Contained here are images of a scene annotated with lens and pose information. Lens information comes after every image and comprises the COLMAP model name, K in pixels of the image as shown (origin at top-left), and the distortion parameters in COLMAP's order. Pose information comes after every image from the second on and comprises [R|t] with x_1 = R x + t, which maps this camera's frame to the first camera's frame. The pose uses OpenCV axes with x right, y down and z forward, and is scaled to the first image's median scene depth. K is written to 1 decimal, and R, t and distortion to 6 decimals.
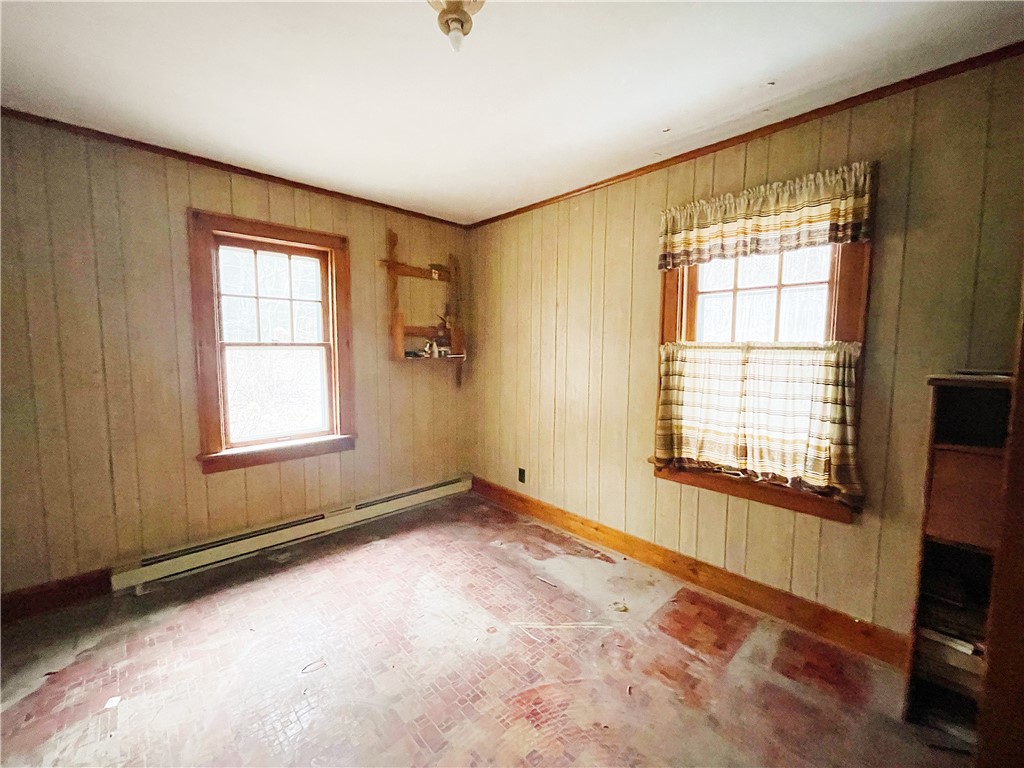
lens RADIAL K [[409.3, 0, 502.6], [0, 409.3, 378.5], [0, 0, 1]] dist [-0.002686, 0.001120]
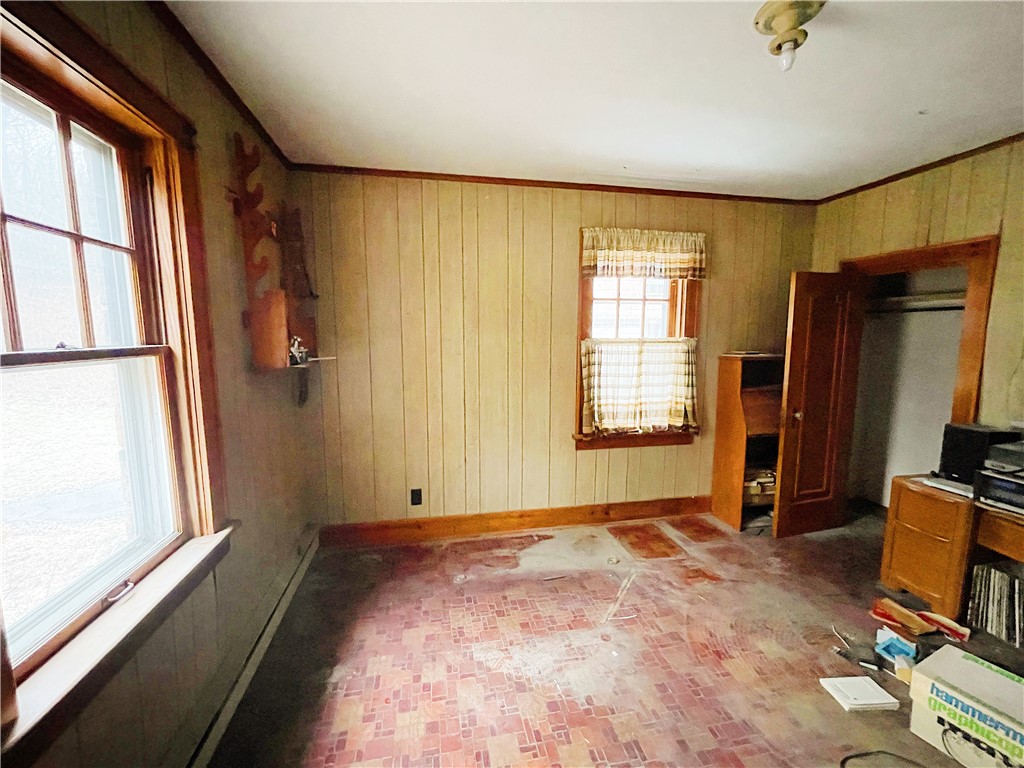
lens RADIAL K [[409.3, 0, 503.8], [0, 409.3, 381.7], [0, 0, 1]] dist [-0.002686, 0.001120]
pose [[0.539408, -0.100577, 0.836017, -0.800588], [0.072213, 0.994709, 0.073076, -0.070882], [-0.838943, 0.020953, 0.543816, 0.580836]]
